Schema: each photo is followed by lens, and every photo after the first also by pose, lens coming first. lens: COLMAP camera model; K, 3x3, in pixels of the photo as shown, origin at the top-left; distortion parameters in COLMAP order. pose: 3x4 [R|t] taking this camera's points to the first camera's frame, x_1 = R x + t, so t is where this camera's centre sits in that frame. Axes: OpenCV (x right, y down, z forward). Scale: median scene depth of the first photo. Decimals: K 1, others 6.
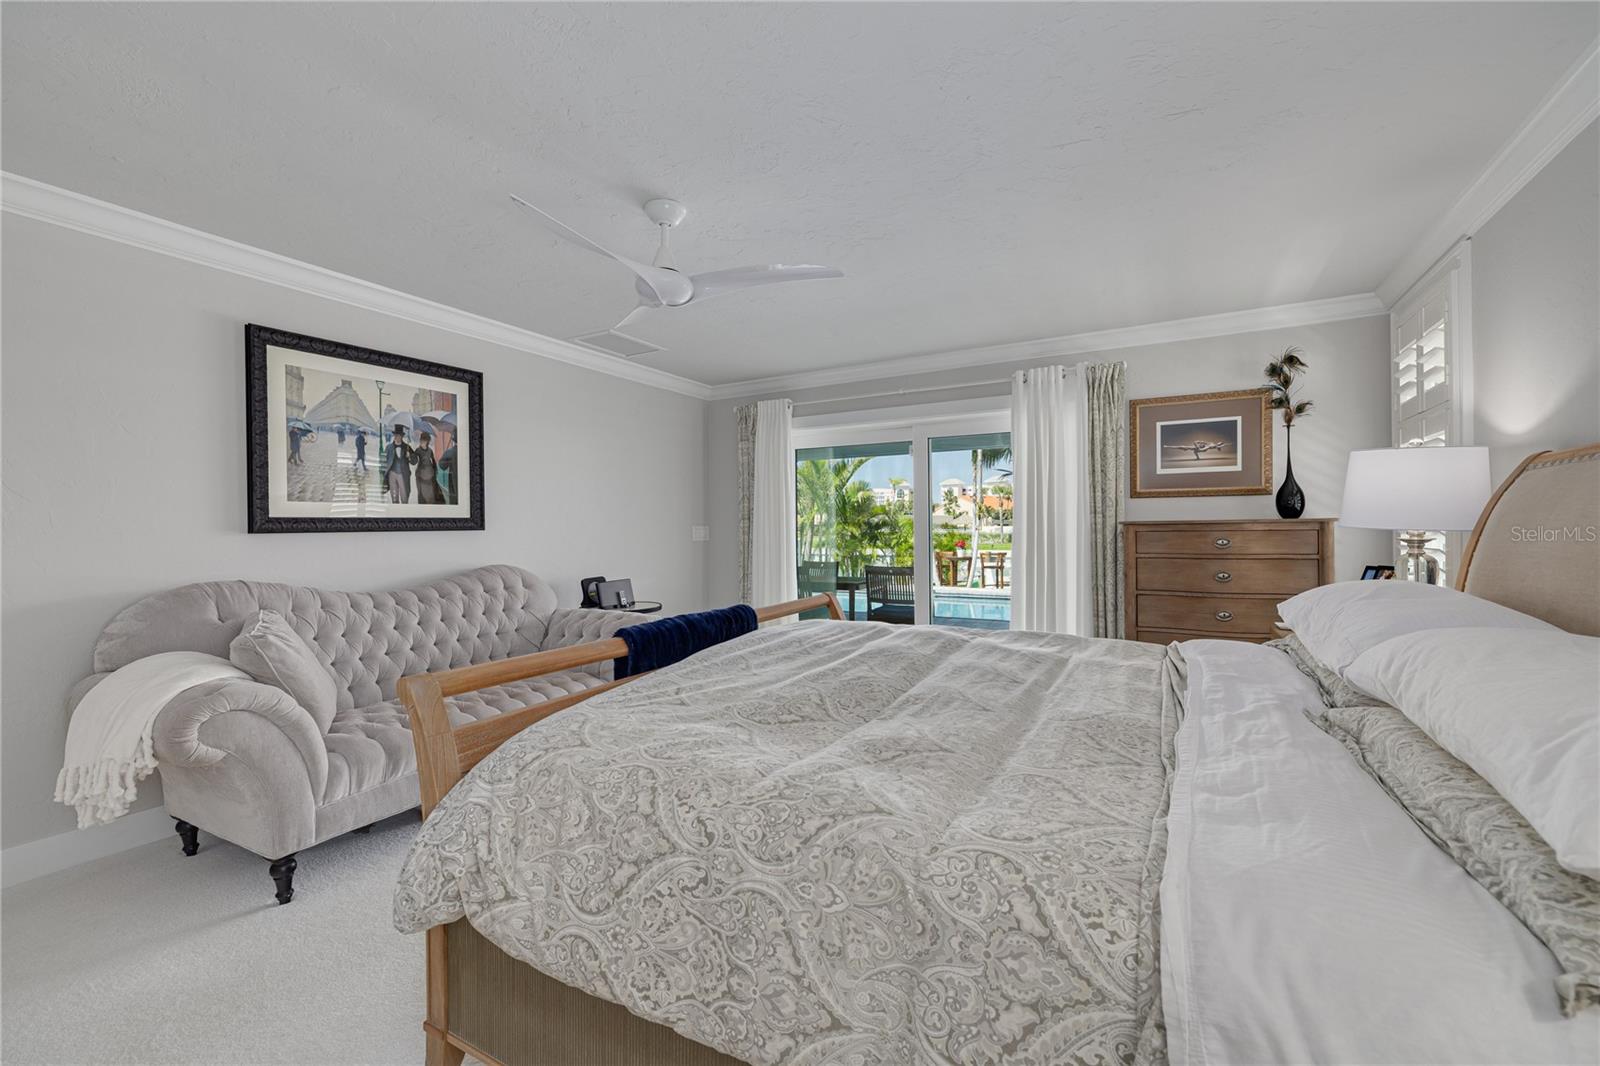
lens RADIAL K [[667.2, 0, 794.2], [0, 667.2, 530.8], [0, 0, 1]] dist [0.000927, 0.000318]
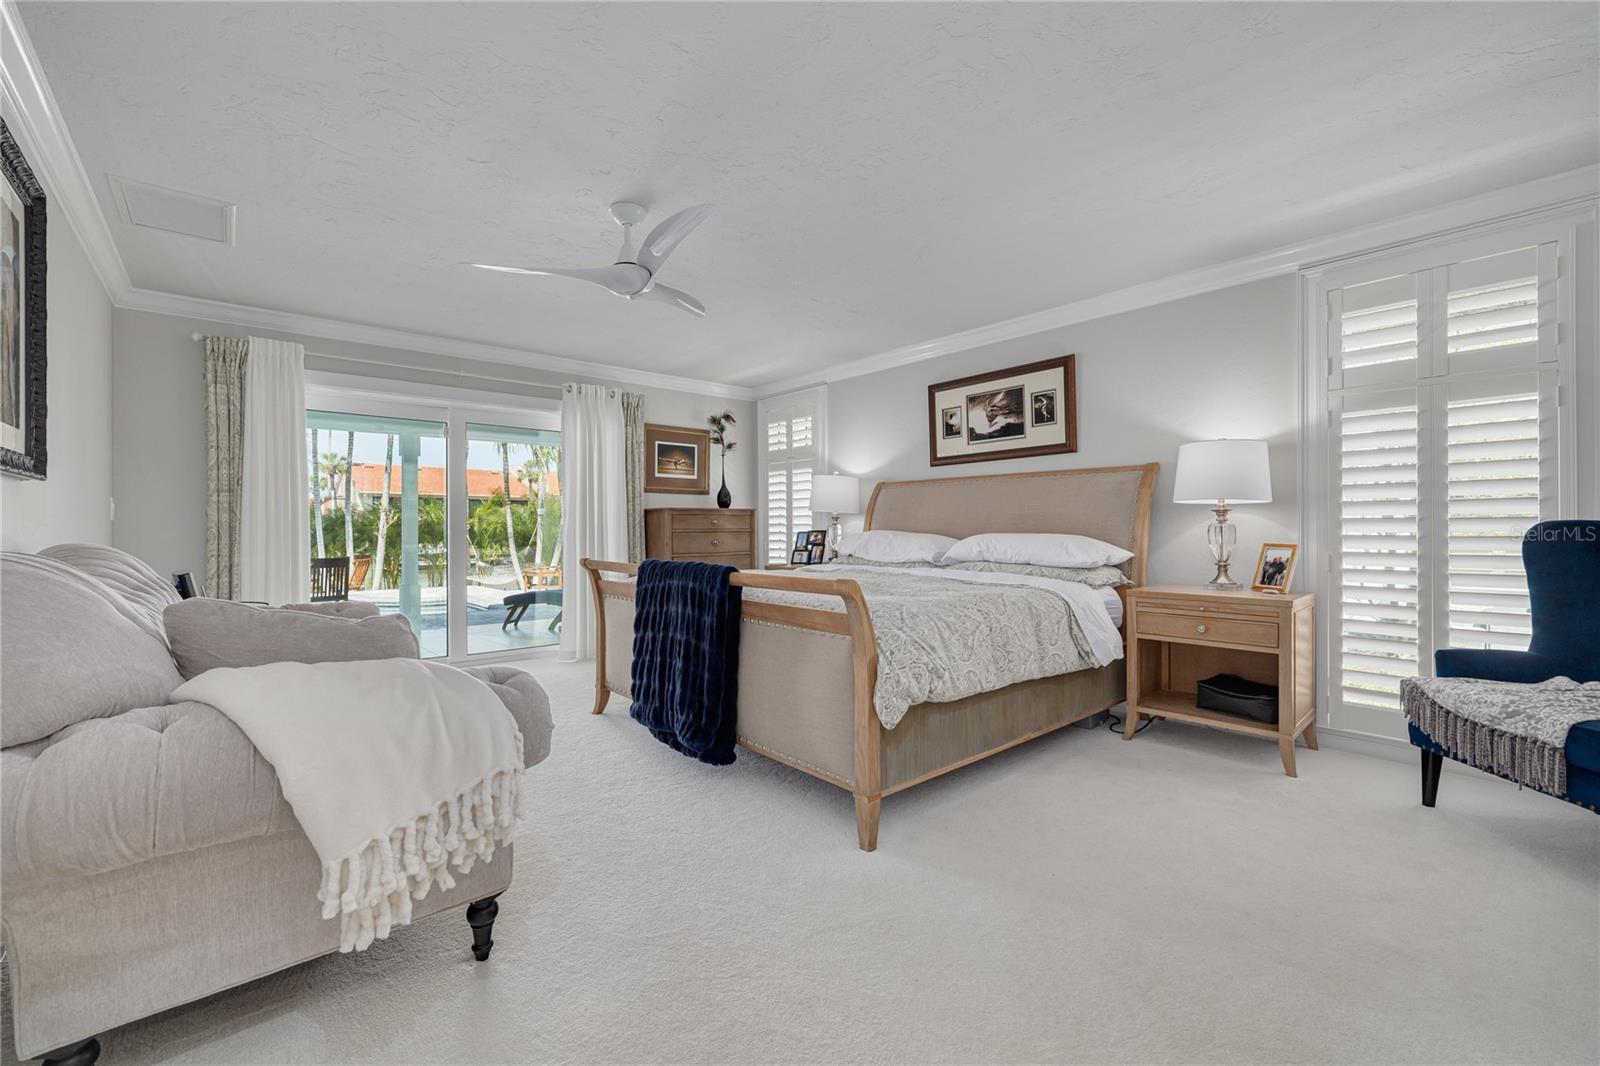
lens RADIAL K [[667.2, 0, 793.0], [0, 667.2, 530.6], [0, 0, 1]] dist [0.000927, 0.000318]
pose [[0.342141, 0.003862, 0.939641, -0.771217], [0.004493, 0.999973, -0.005746, 0.045721], [-0.939638, 0.006188, 0.342114, 0.235372]]
